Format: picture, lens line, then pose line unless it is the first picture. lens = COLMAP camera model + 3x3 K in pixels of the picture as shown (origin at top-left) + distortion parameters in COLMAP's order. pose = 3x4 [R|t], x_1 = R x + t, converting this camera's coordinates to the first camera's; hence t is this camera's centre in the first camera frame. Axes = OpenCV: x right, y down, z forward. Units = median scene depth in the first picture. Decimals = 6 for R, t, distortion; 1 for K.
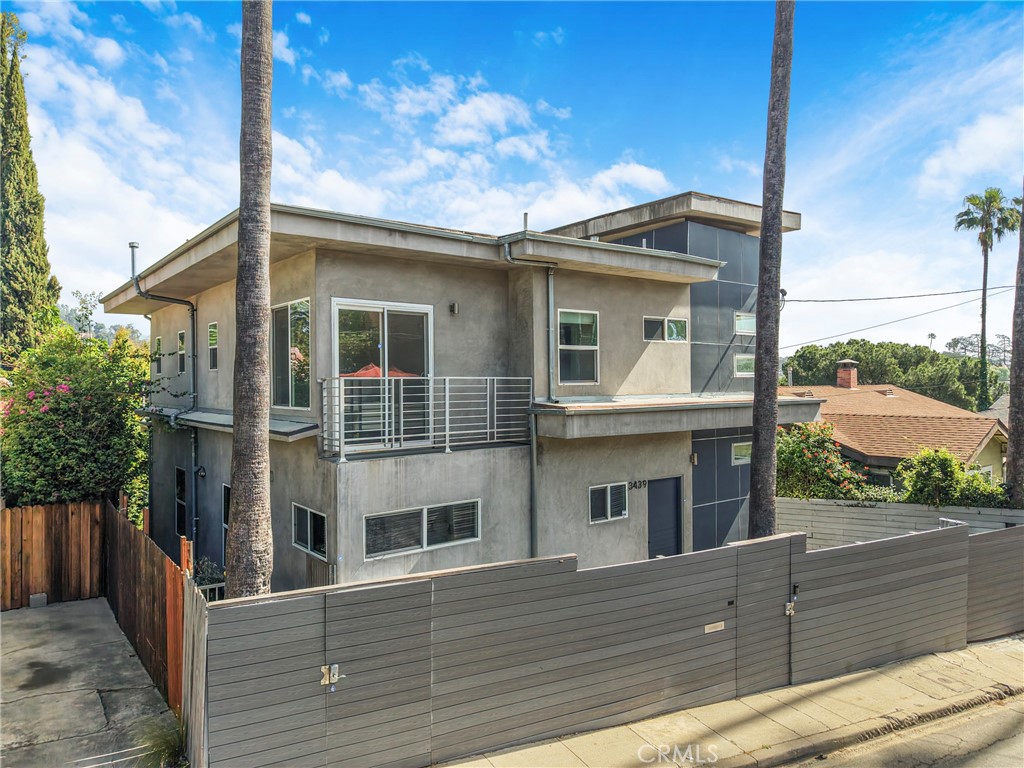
lens RADIAL K [[716.0, 0, 512.0], [0, 716.0, 384.0], [0, 0, 1]] dist [0.002946, -0.090678]
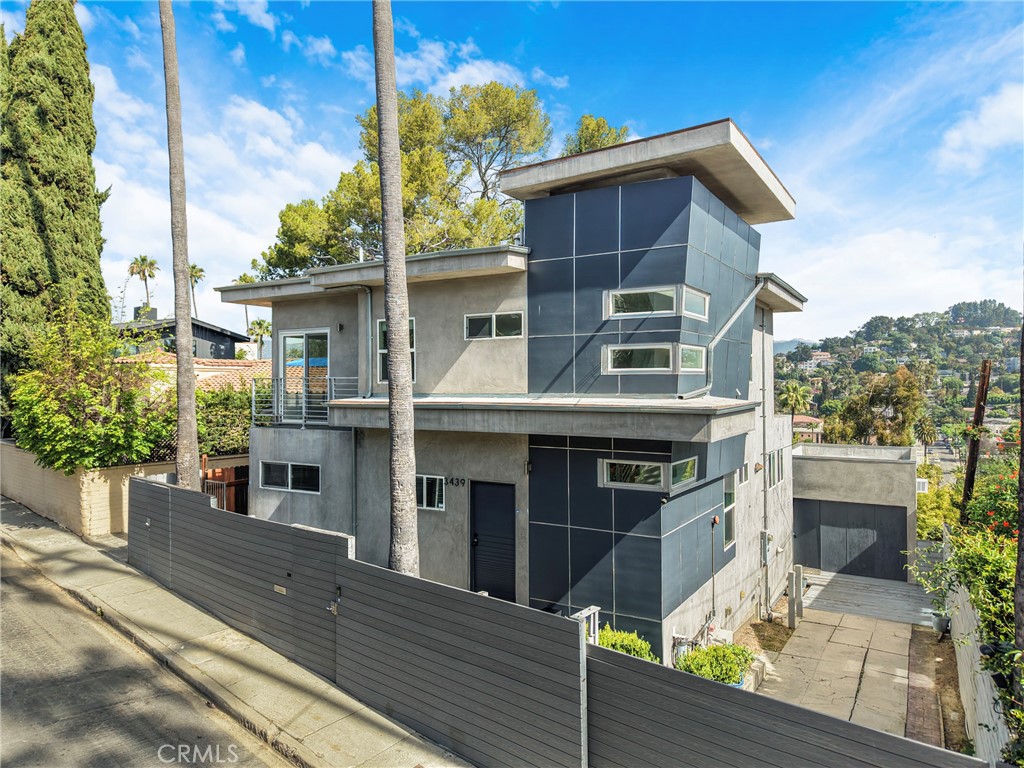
lens RADIAL K [[708.1, 0, 512.1], [0, 708.1, 364.9], [0, 0, 1]] dist [-0.070583, -0.000250]
pose [[0.368081, -0.017336, -0.929632, 1.184501], [0.002518, 0.999841, -0.017649, -0.007687], [0.929790, 0.004156, 0.368067, 0.732319]]
